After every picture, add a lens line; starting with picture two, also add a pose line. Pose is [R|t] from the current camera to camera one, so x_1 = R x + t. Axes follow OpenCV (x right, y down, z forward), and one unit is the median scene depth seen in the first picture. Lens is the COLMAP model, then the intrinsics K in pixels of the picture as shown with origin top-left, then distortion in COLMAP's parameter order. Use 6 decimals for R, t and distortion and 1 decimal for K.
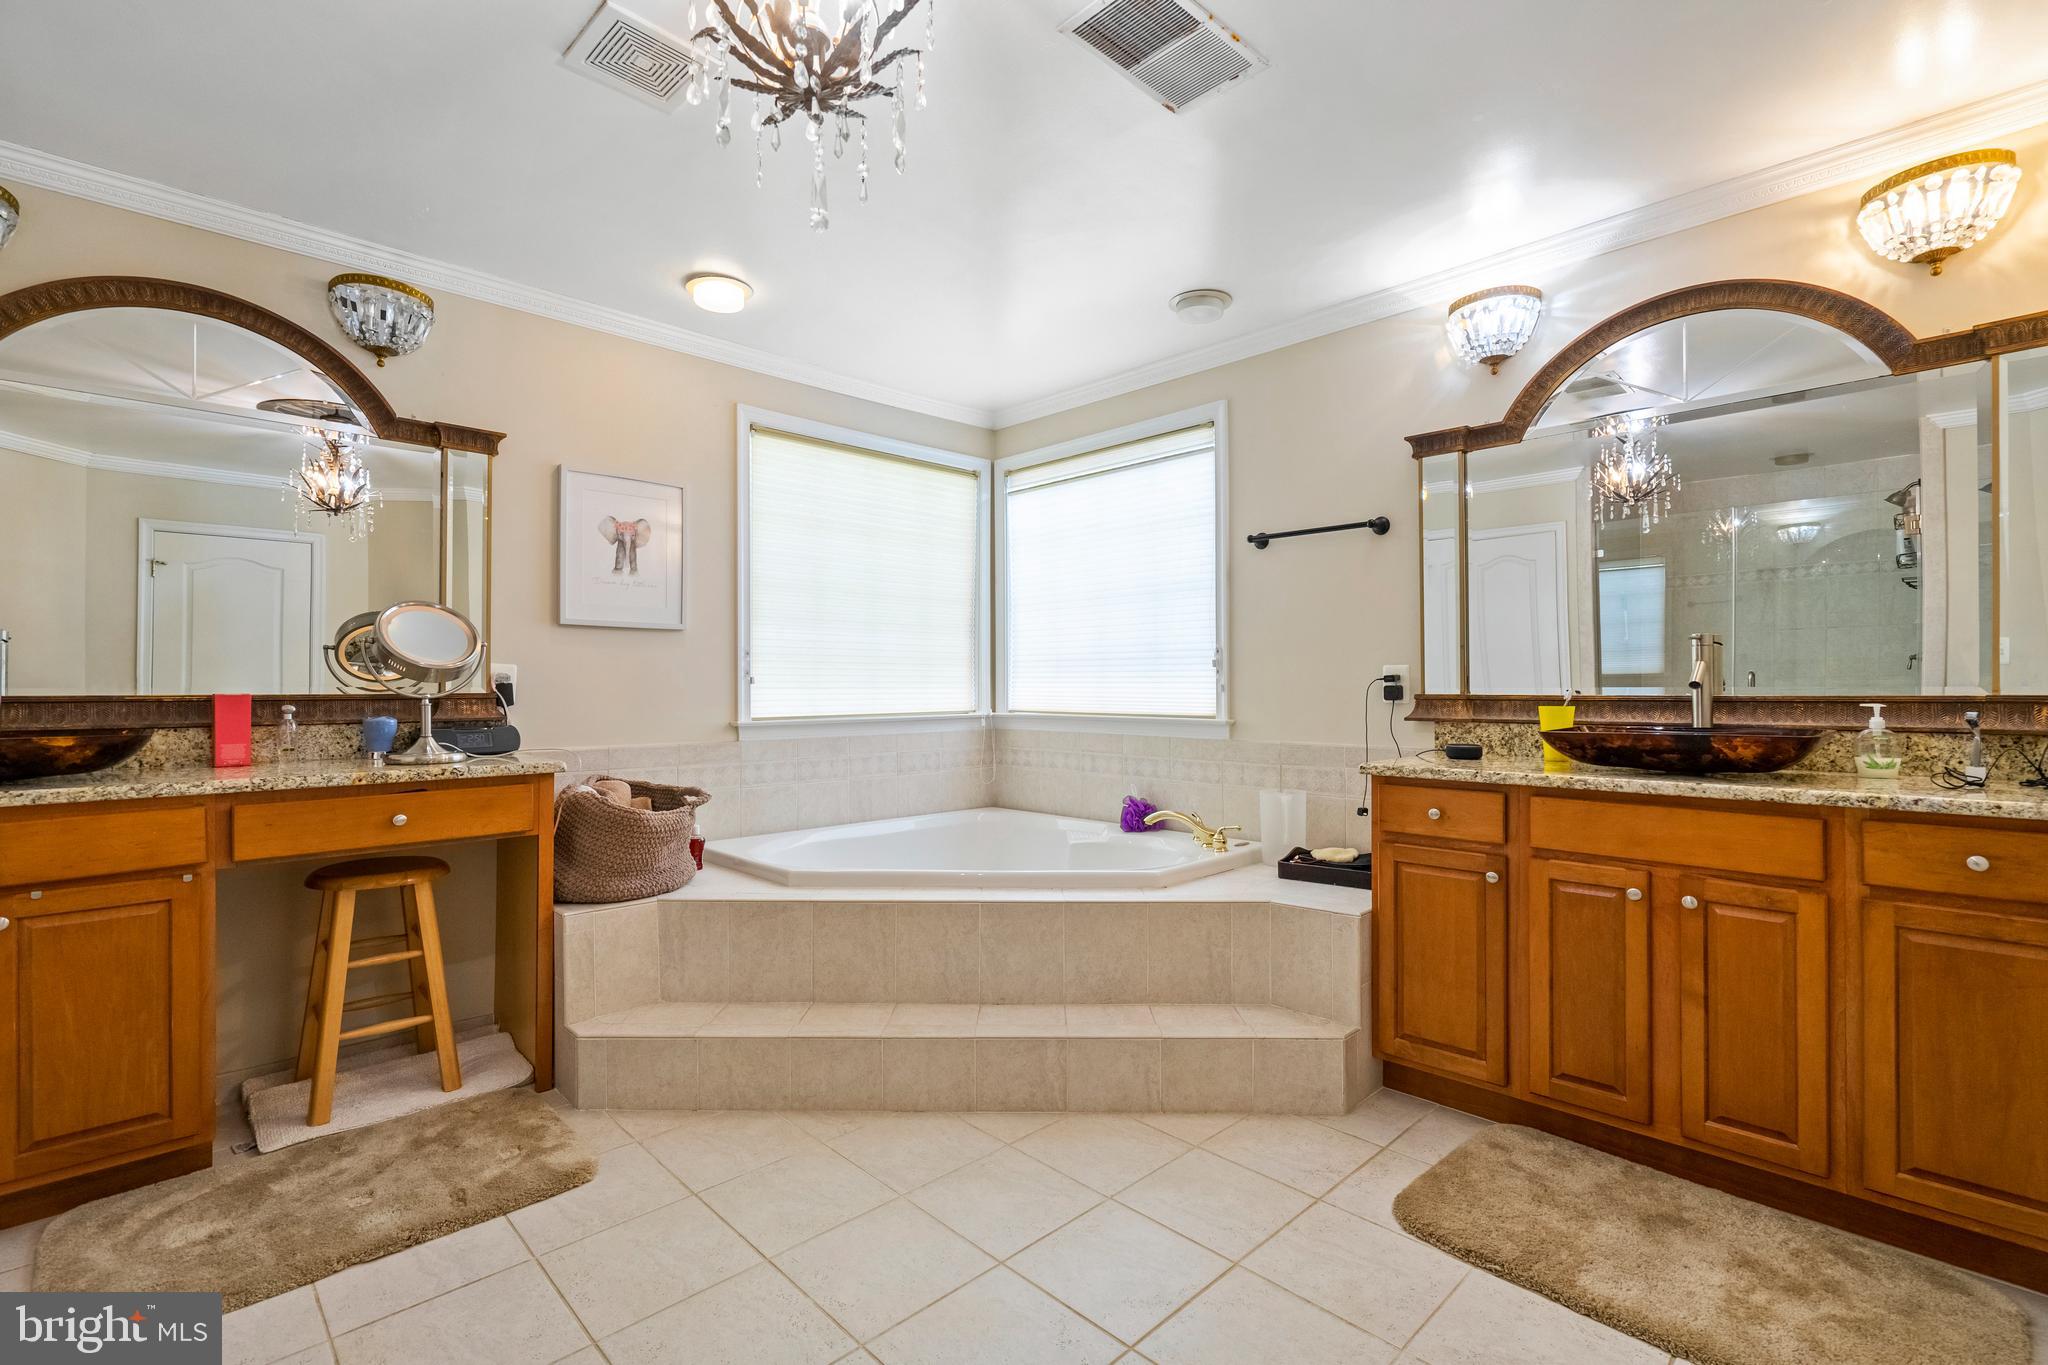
lens RADIAL K [[920.4, 0, 1024.0], [0, 920.4, 682.5], [0, 0, 1]] dist [-0.001644, 0.000247]
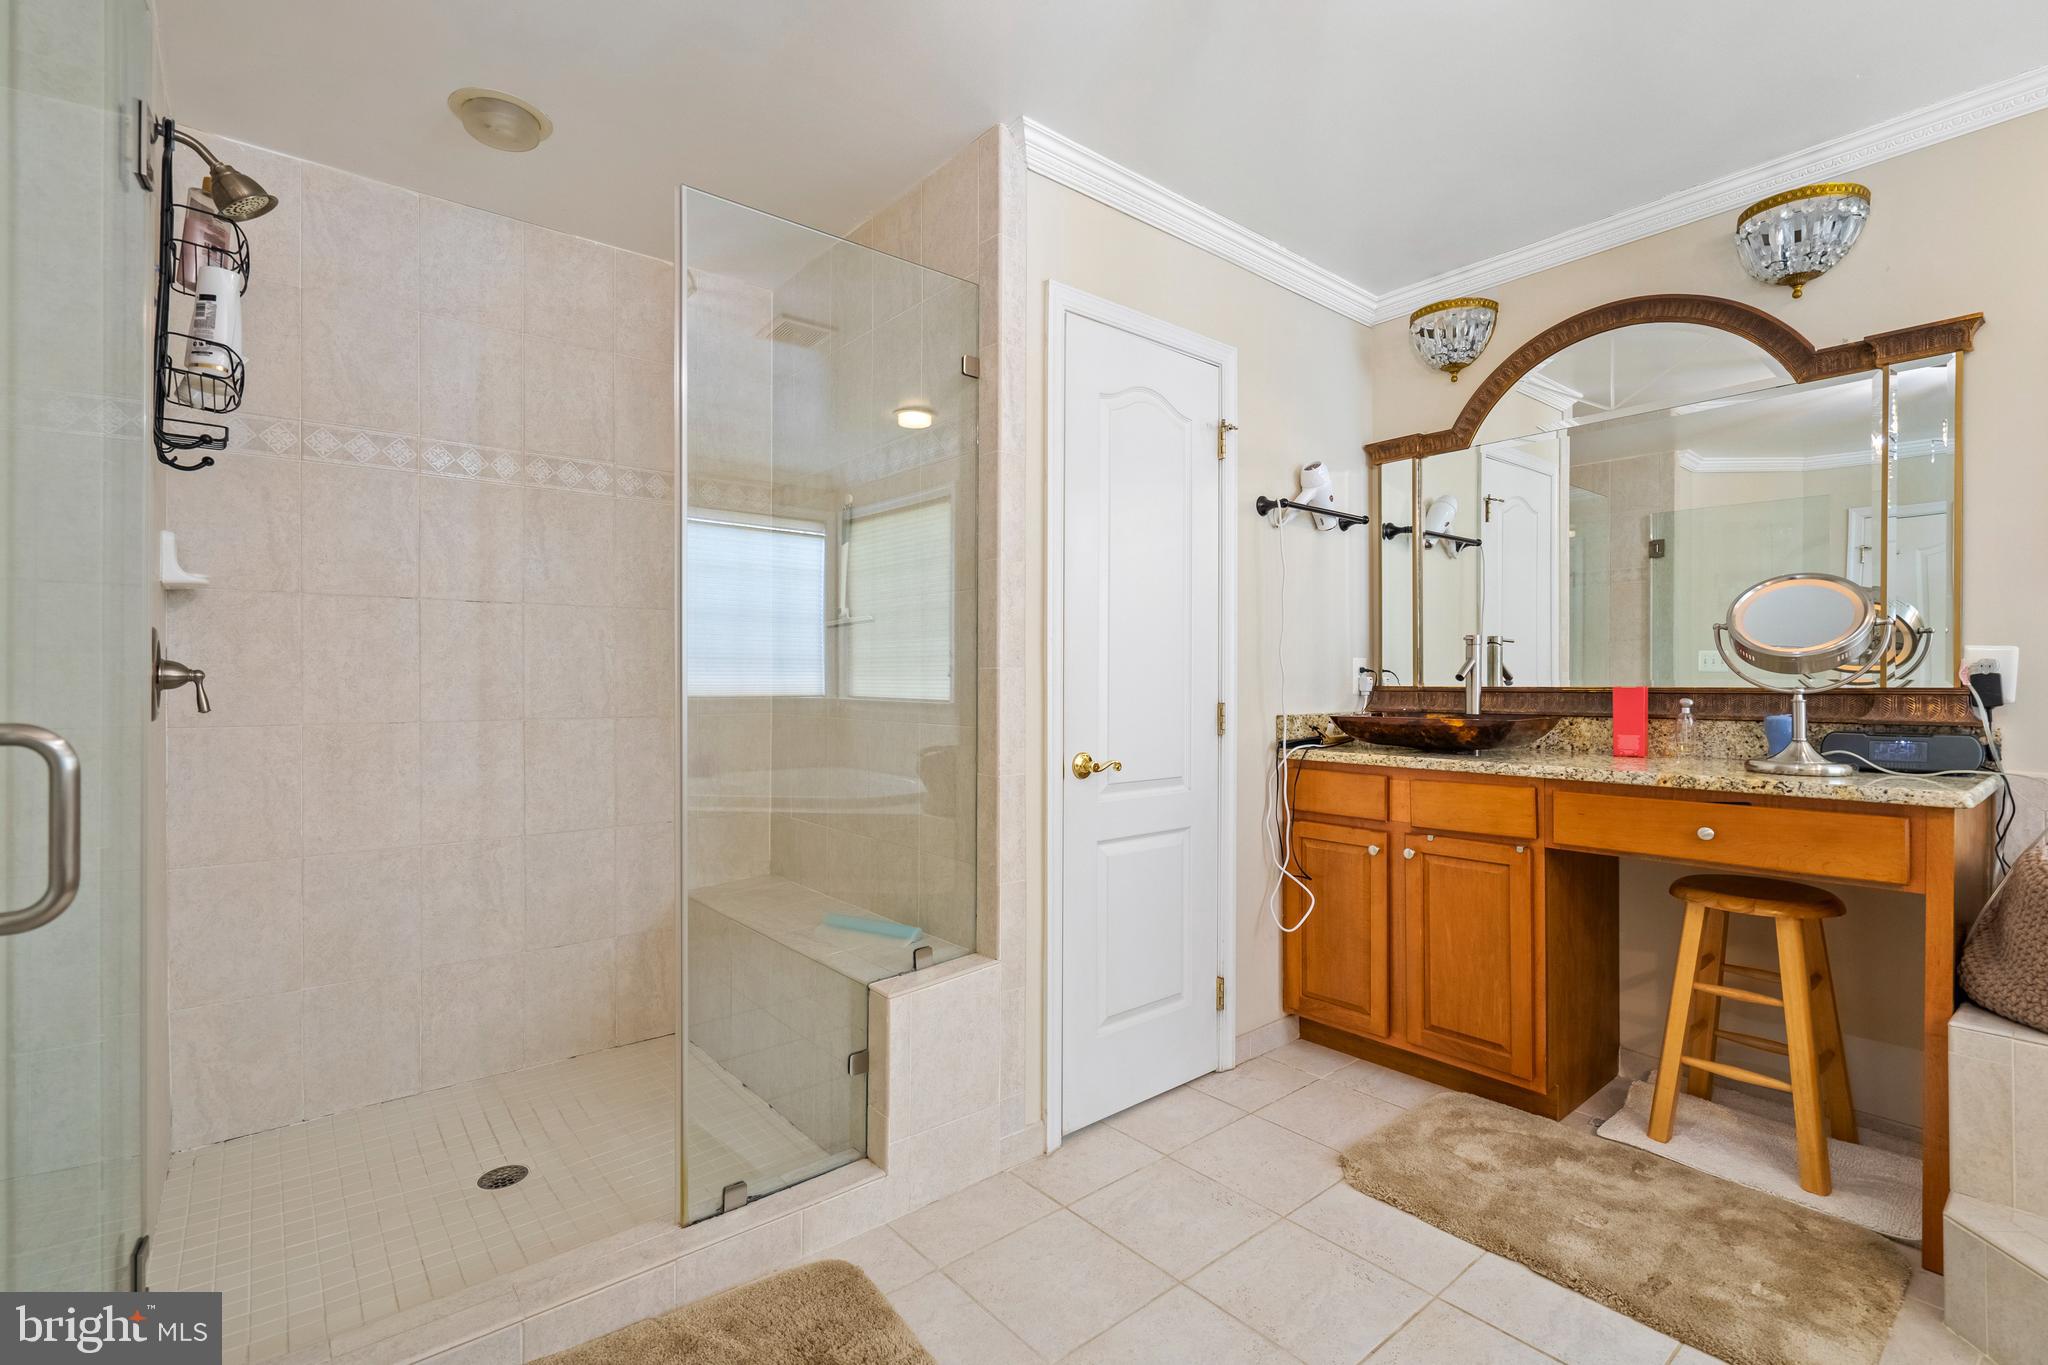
lens RADIAL K [[920.4, 0, 1024.0], [0, 920.4, 682.5], [0, 0, 1]] dist [-0.001644, 0.000247]
pose [[-0.081144, 0.002575, -0.996699, 0.222275], [0.007150, 0.999972, 0.002002, 0.000984], [0.996677, -0.006964, -0.081160, 0.407232]]
